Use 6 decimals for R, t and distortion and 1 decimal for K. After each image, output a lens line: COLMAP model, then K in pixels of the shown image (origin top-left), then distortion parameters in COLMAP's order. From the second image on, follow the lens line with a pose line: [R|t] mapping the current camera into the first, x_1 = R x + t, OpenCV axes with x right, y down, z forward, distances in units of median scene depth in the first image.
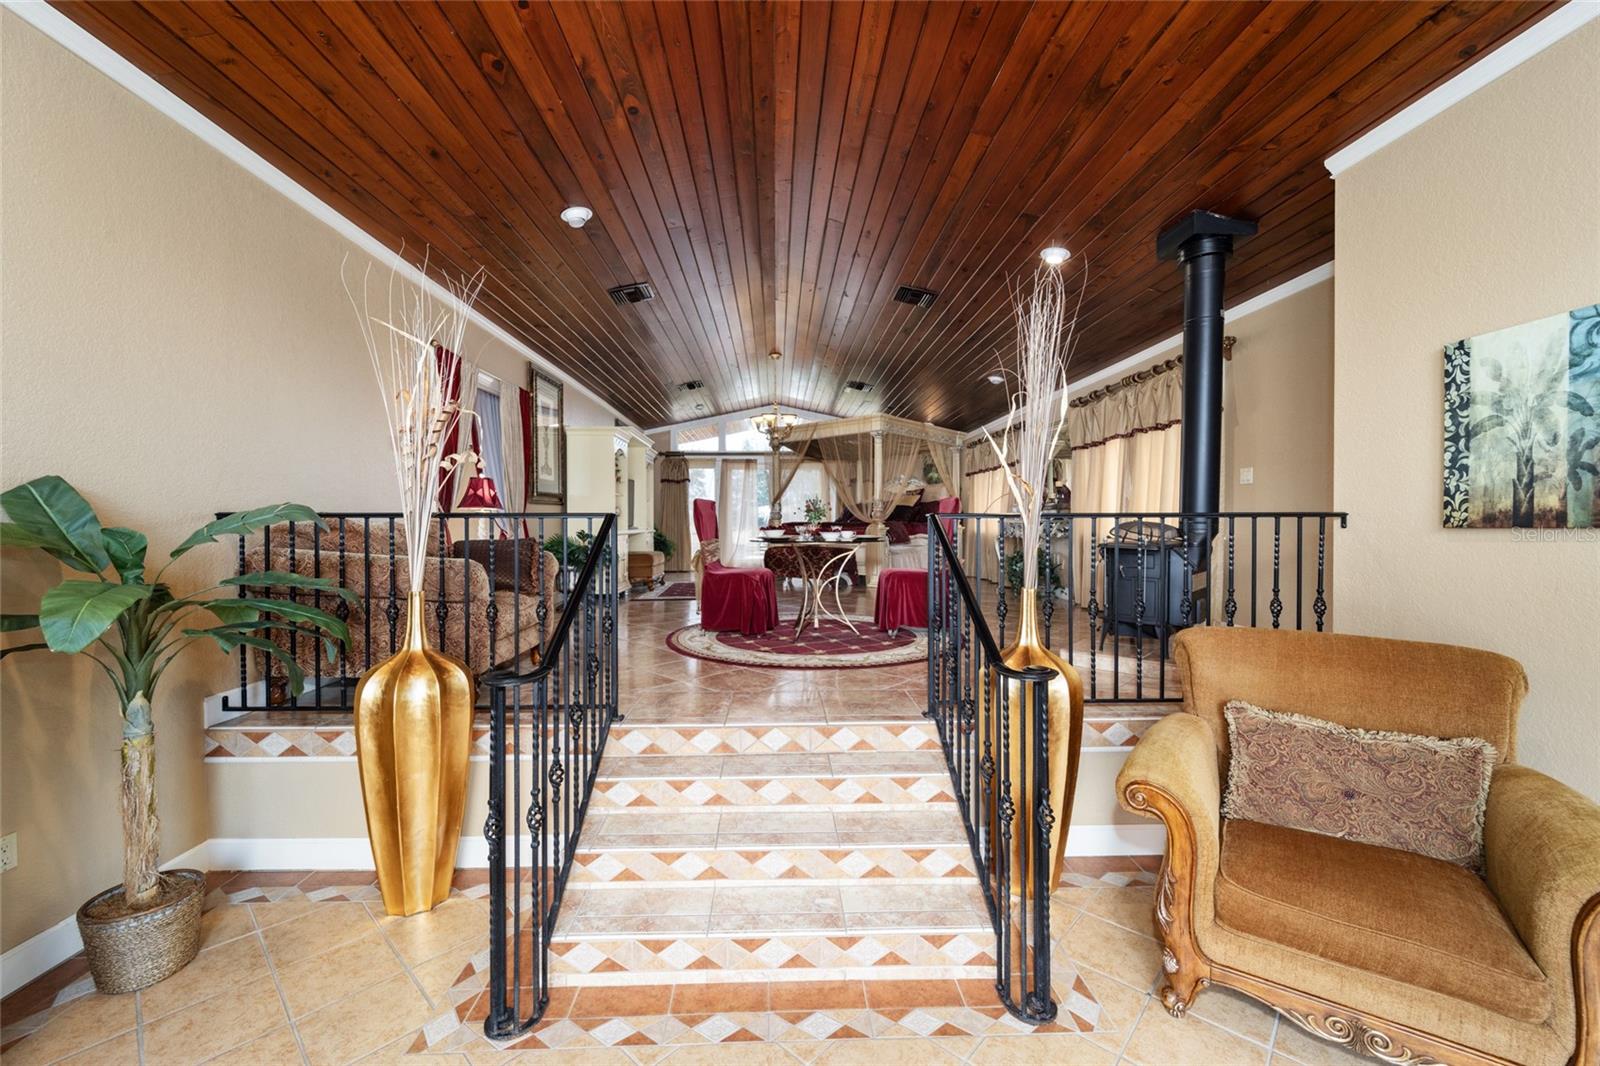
lens RADIAL K [[631.0, 0, 797.2], [0, 631.0, 533.4], [0, 0, 1]] dist [-0.003482, -0.002631]
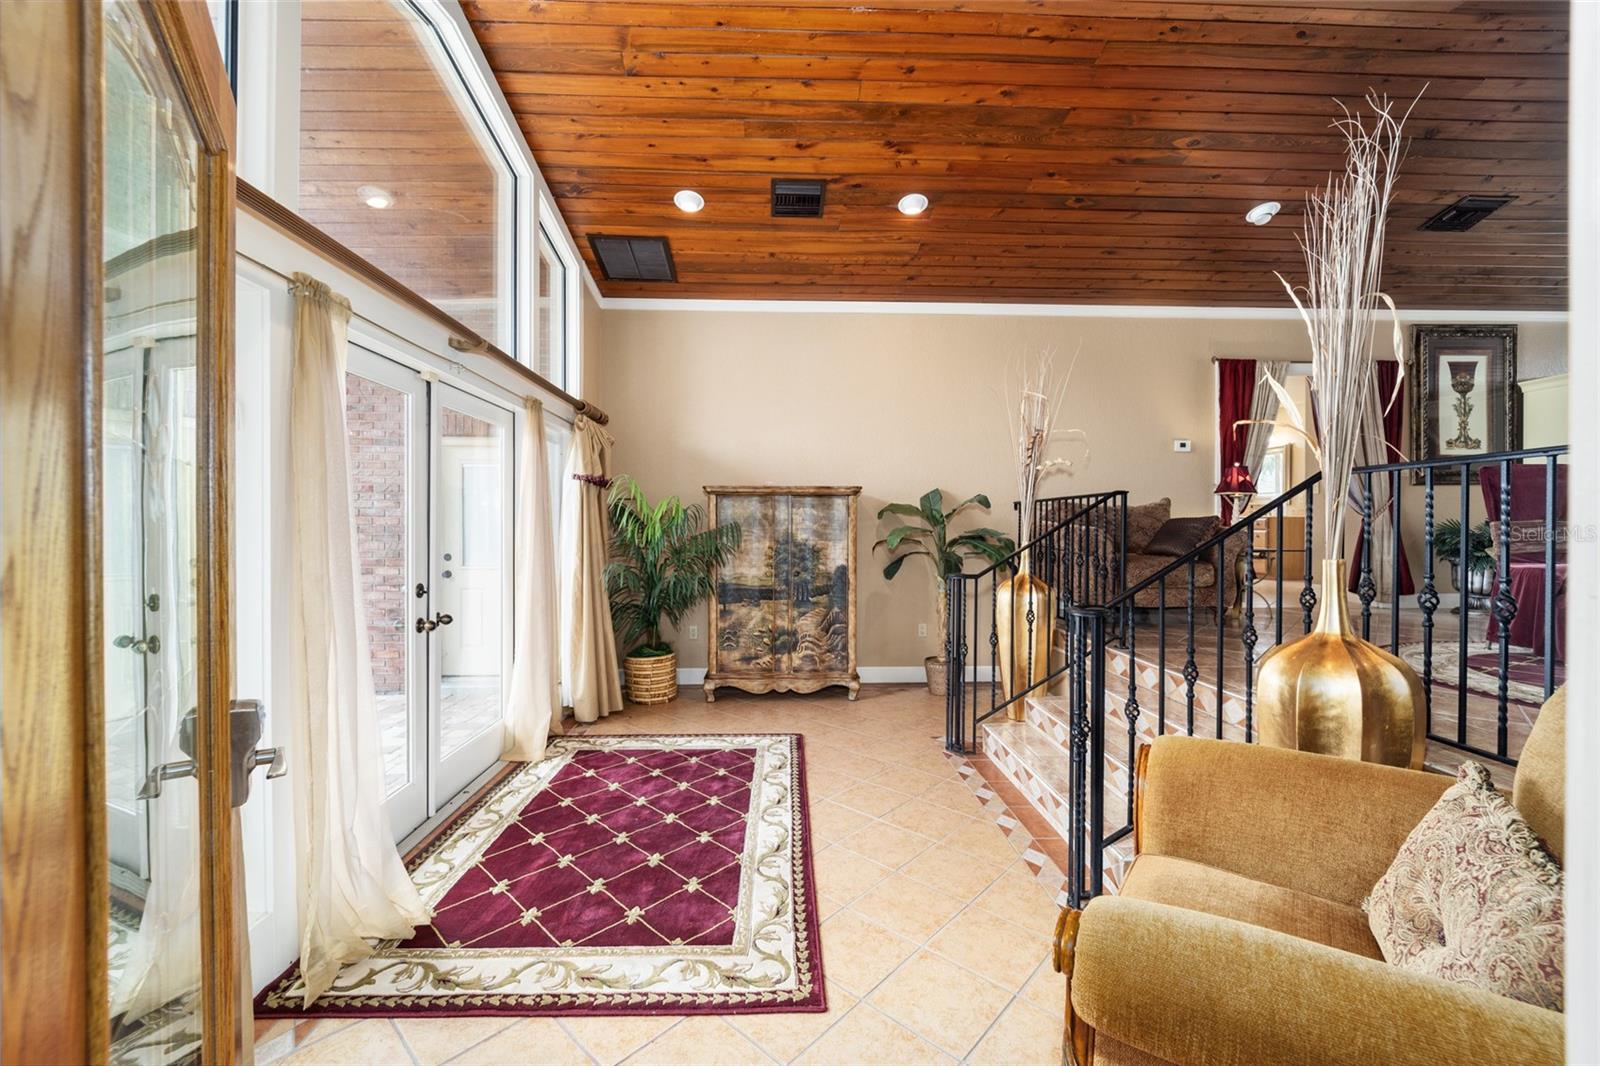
lens RADIAL K [[631.0, 0, 791.5], [0, 631.0, 531.0], [0, 0, 1]] dist [-0.003482, -0.002631]
pose [[-0.007514, 0.012865, -0.999889, 0.318064], [-0.011149, 0.999854, 0.012948, 0.008353], [0.999910, 0.011245, -0.007370, 0.092435]]
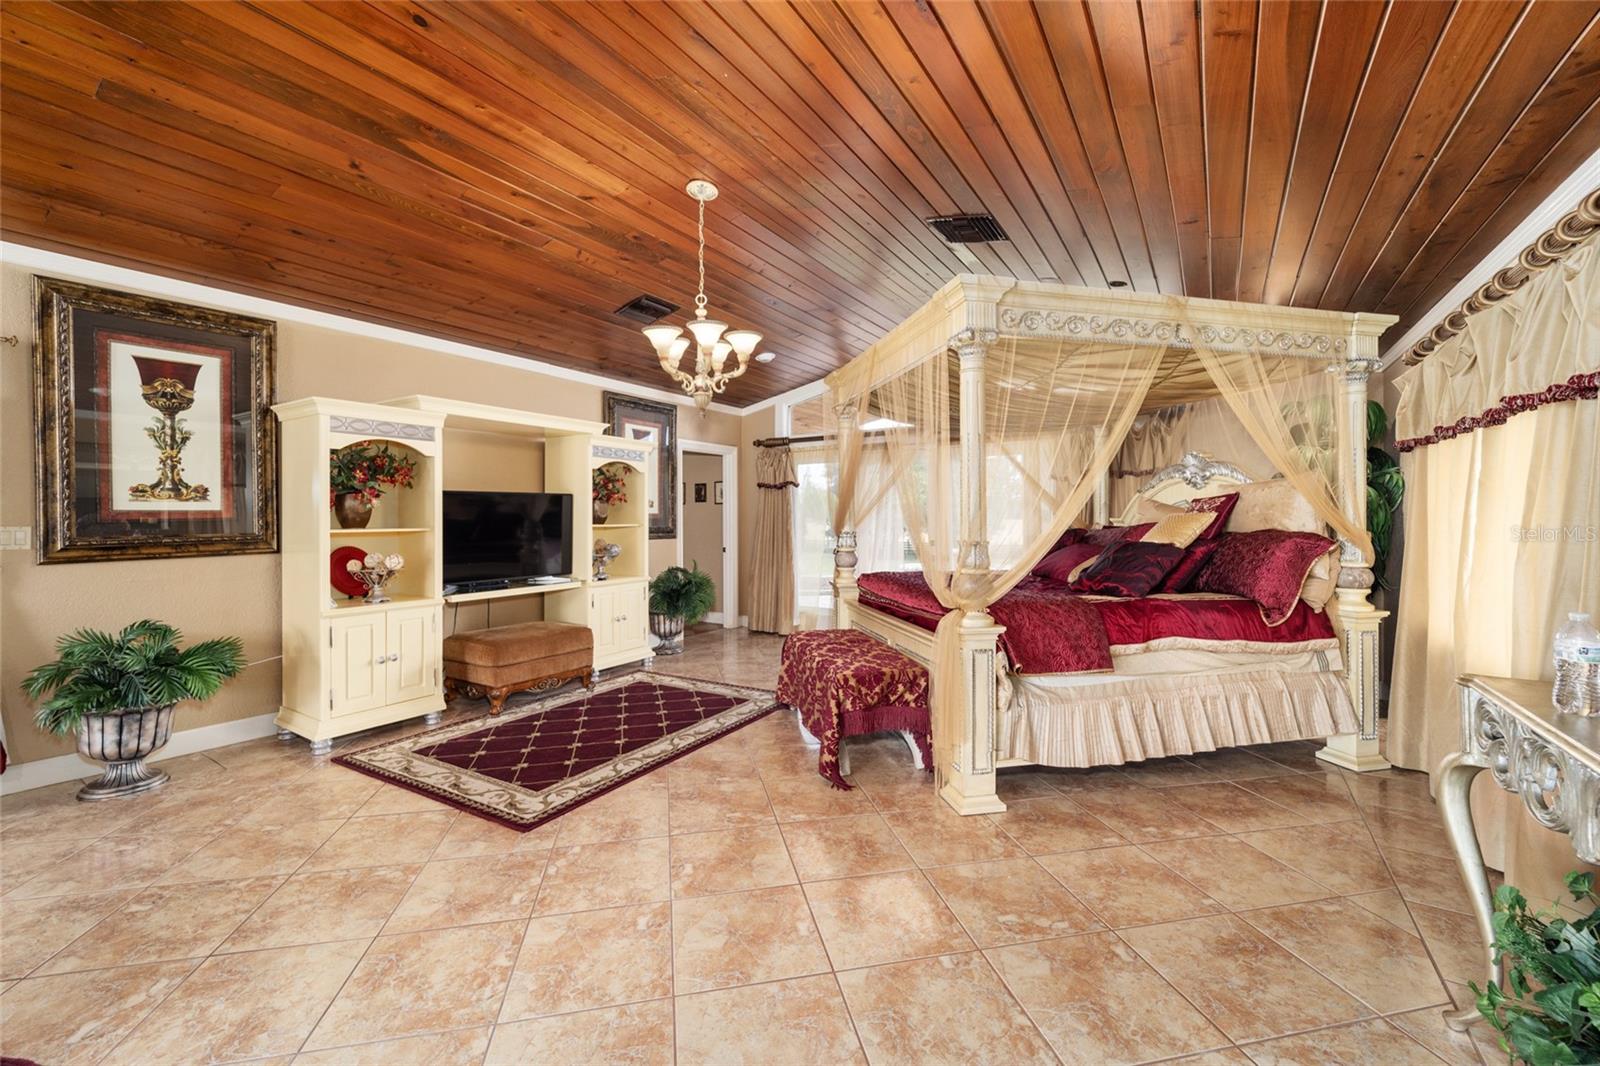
lens RADIAL K [[631.0, 0, 807.2], [0, 631.0, 517.8], [0, 0, 1]] dist [-0.003482, -0.002631]
pose [[0.825600, 0.002002, -0.564252, 0.231541], [-0.005899, 0.999970, -0.005084, -0.062635], [0.564225, 0.007525, 0.825587, 0.656542]]
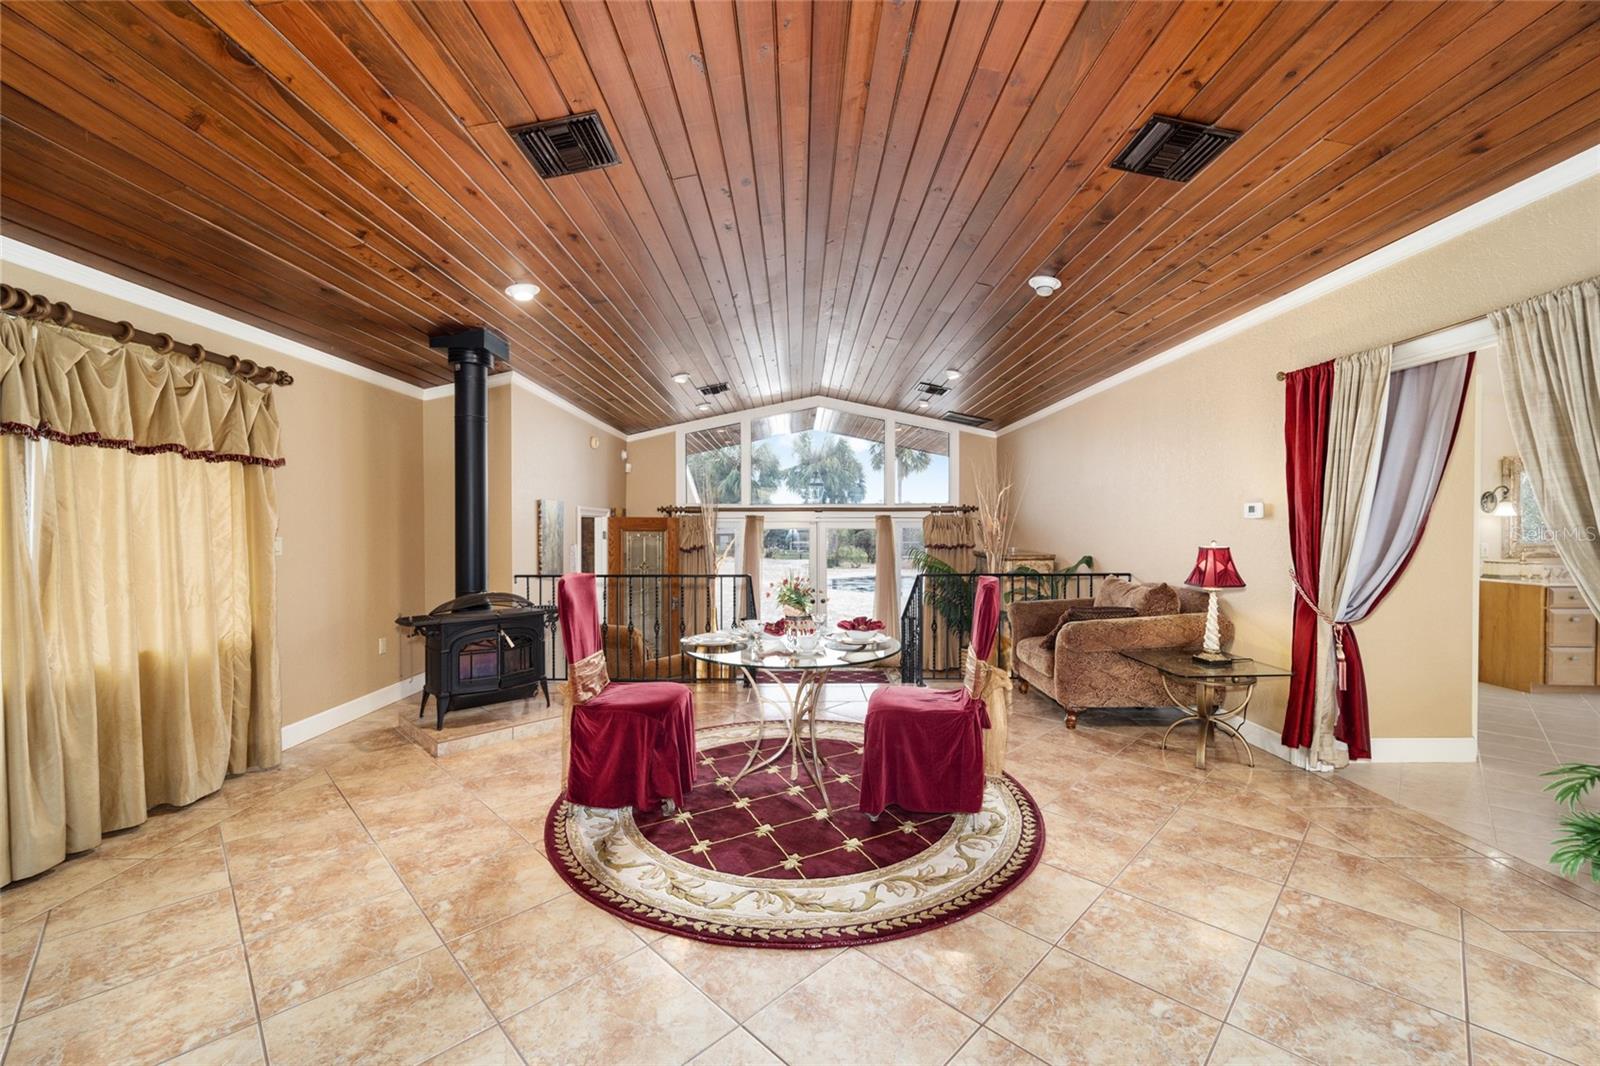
lens RADIAL K [[631.0, 0, 798.1], [0, 631.0, 529.3], [0, 0, 1]] dist [-0.003482, -0.002631]
pose [[-0.999593, 0.004861, 0.028118, -0.001669], [0.005299, 0.999866, 0.015501, -0.065963], [-0.028039, 0.015644, -0.999484, 0.899855]]
